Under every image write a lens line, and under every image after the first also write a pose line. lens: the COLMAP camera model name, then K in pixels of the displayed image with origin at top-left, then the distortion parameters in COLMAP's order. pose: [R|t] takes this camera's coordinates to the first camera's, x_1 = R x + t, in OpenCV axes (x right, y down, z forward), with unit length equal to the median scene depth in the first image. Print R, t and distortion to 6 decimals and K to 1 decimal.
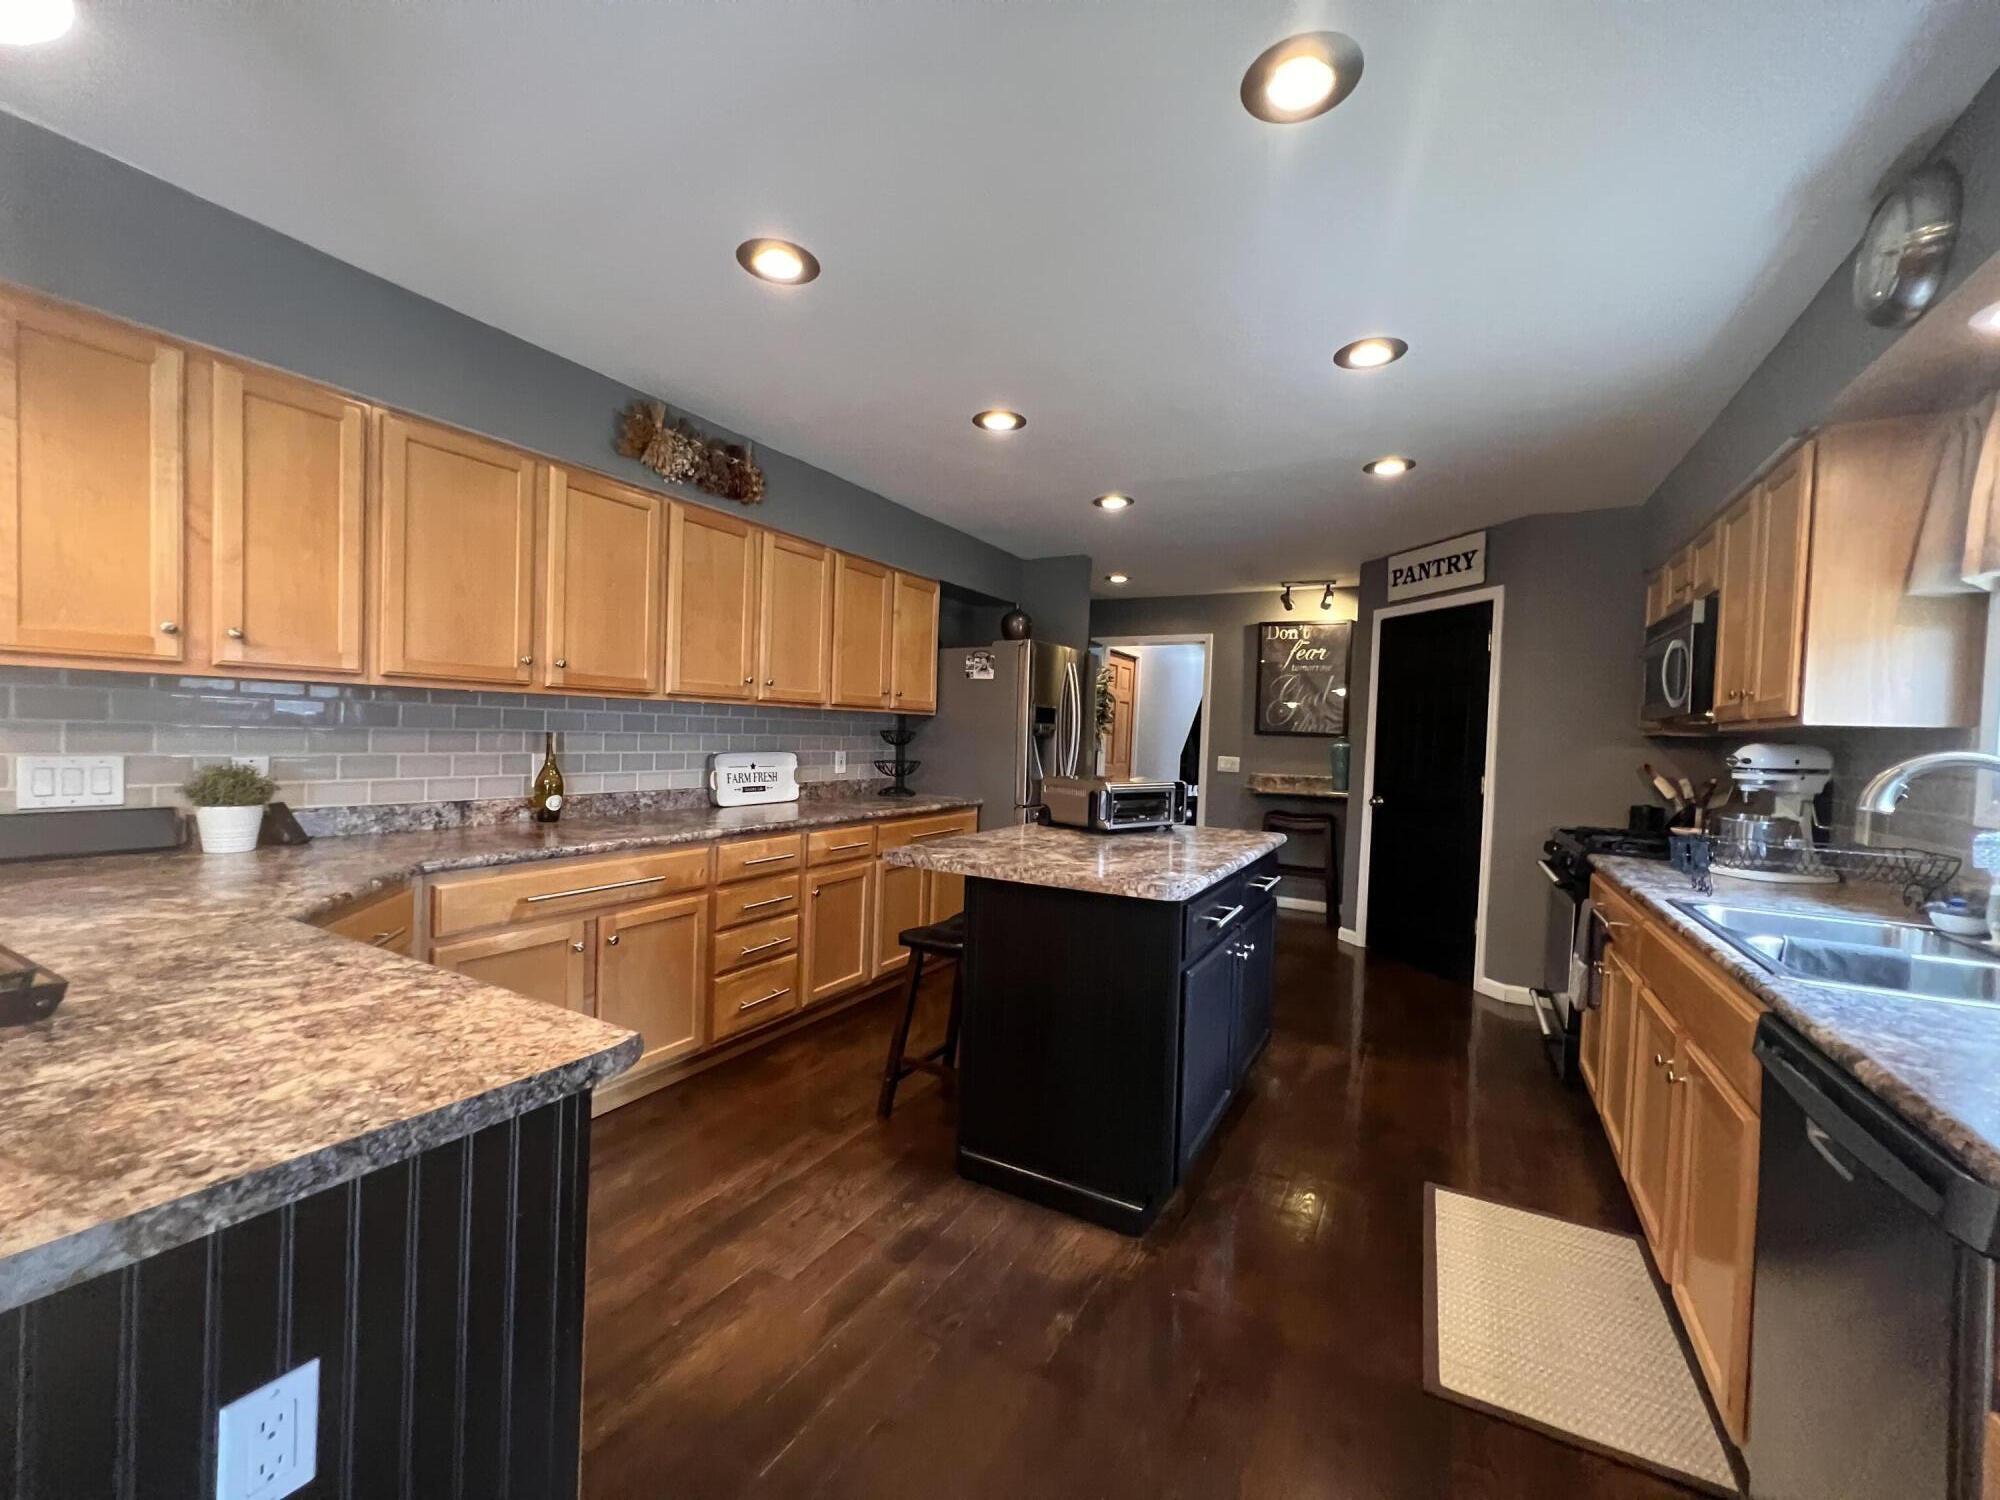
lens RADIAL K [[799.5, 0, 1000.3], [0, 799.5, 751.1], [0, 0, 1]] dist [0.001273, -0.000115]
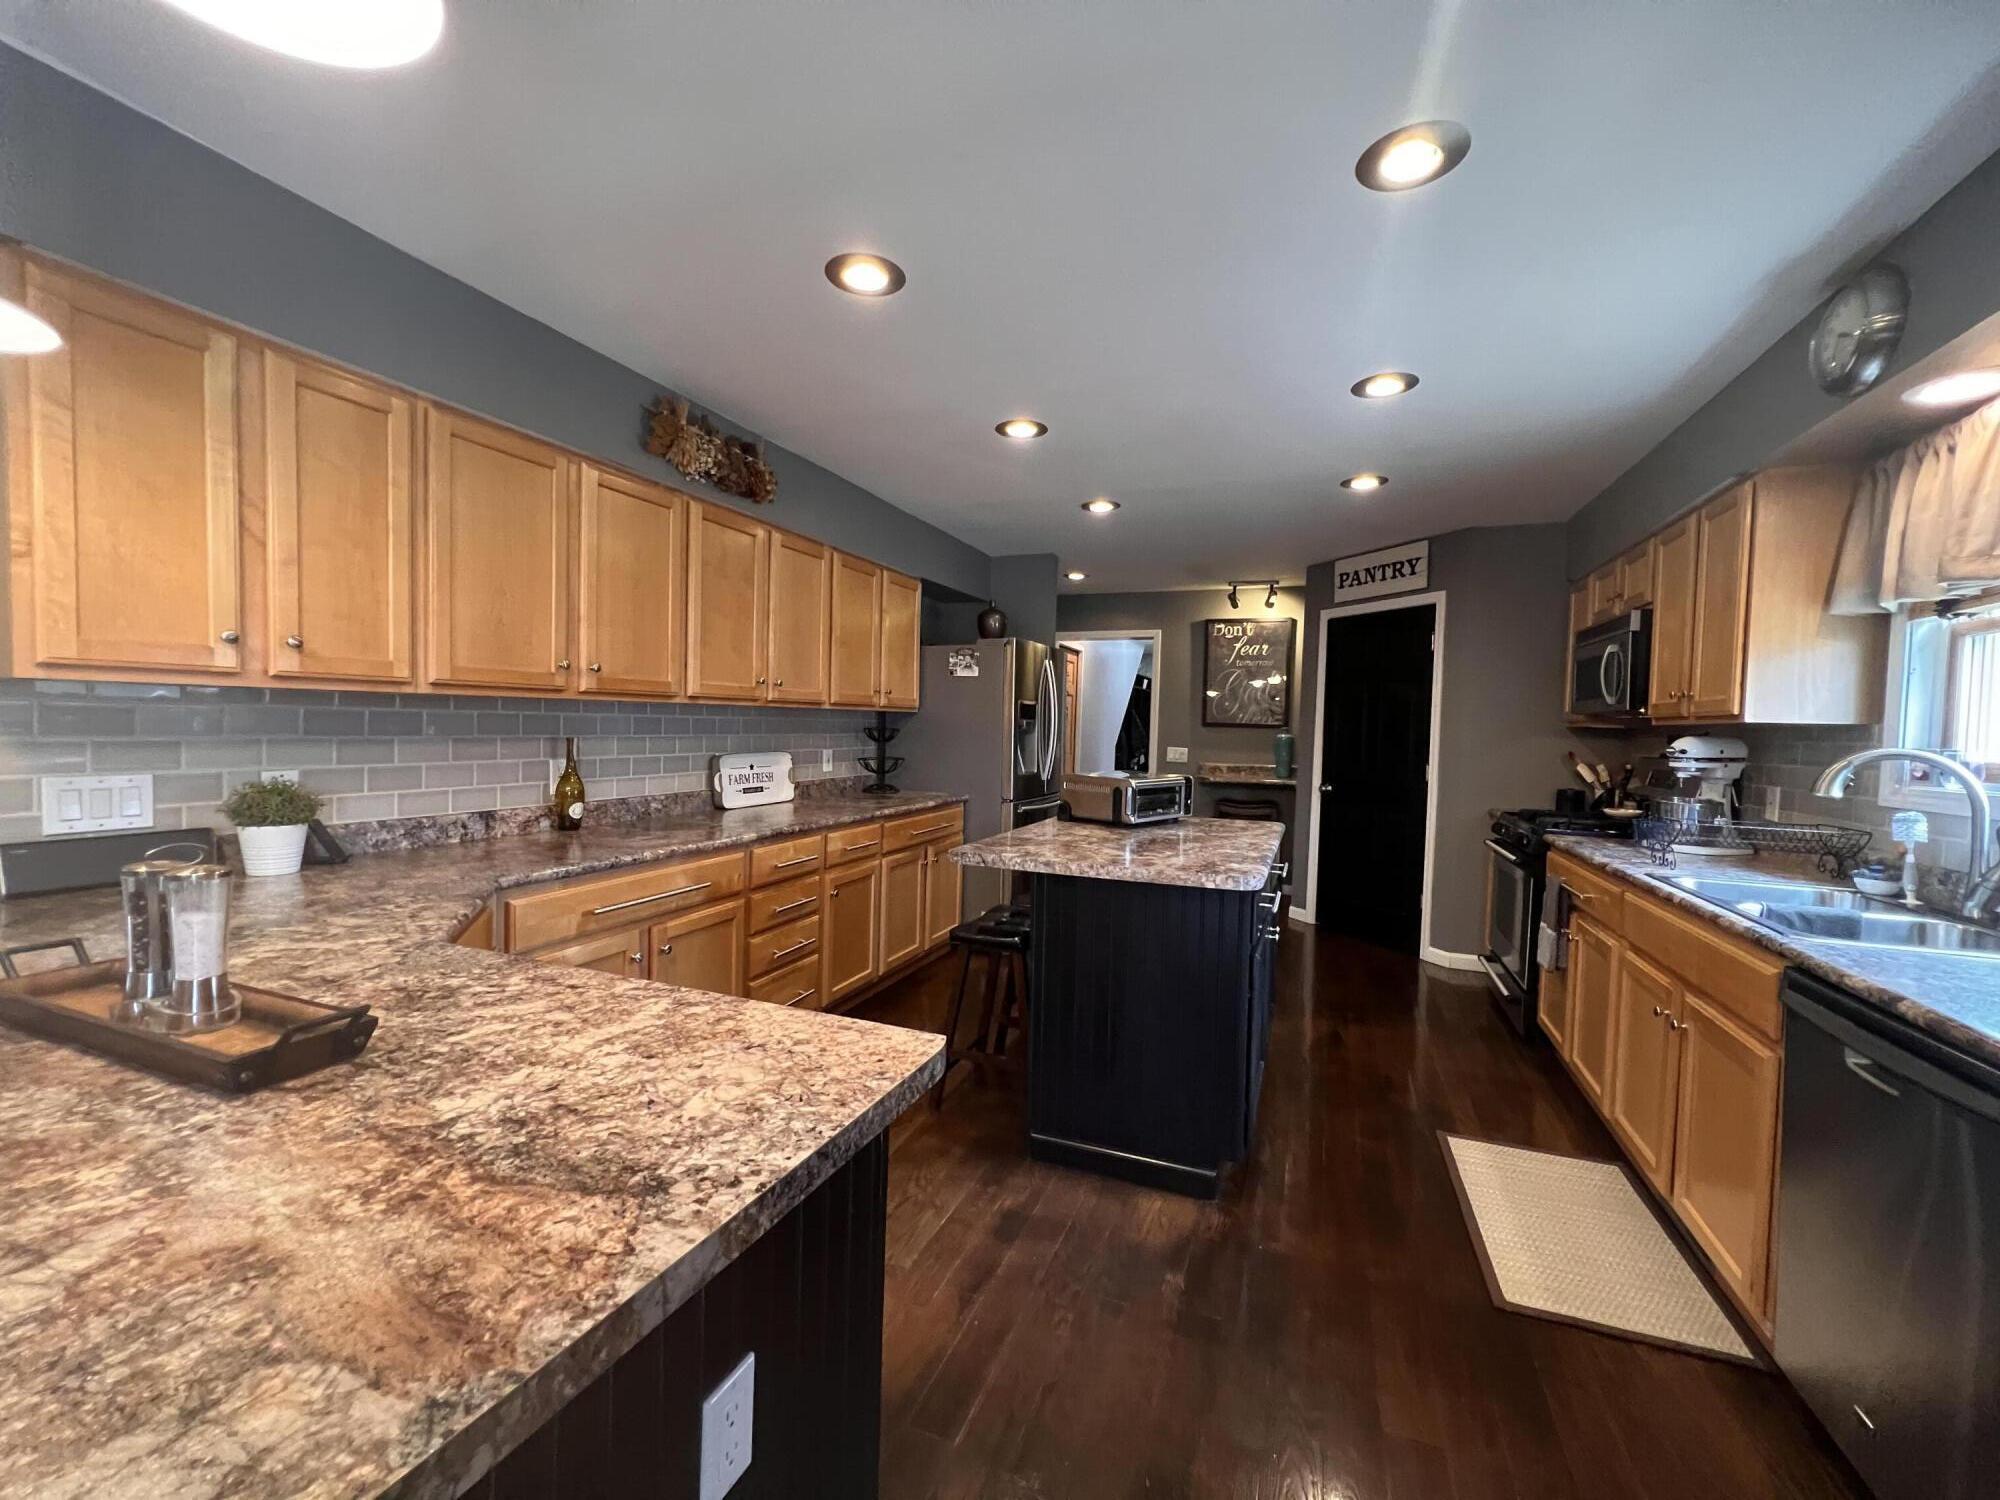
lens RADIAL K [[799.5, 0, 1005.7], [0, 799.5, 752.0], [0, 0, 1]] dist [0.001273, -0.000115]
pose [[0.991953, -0.014199, 0.125806, -0.215216], [0.012347, 0.999804, 0.015489, -0.019471], [-0.126001, -0.013811, 0.991934, -0.031799]]
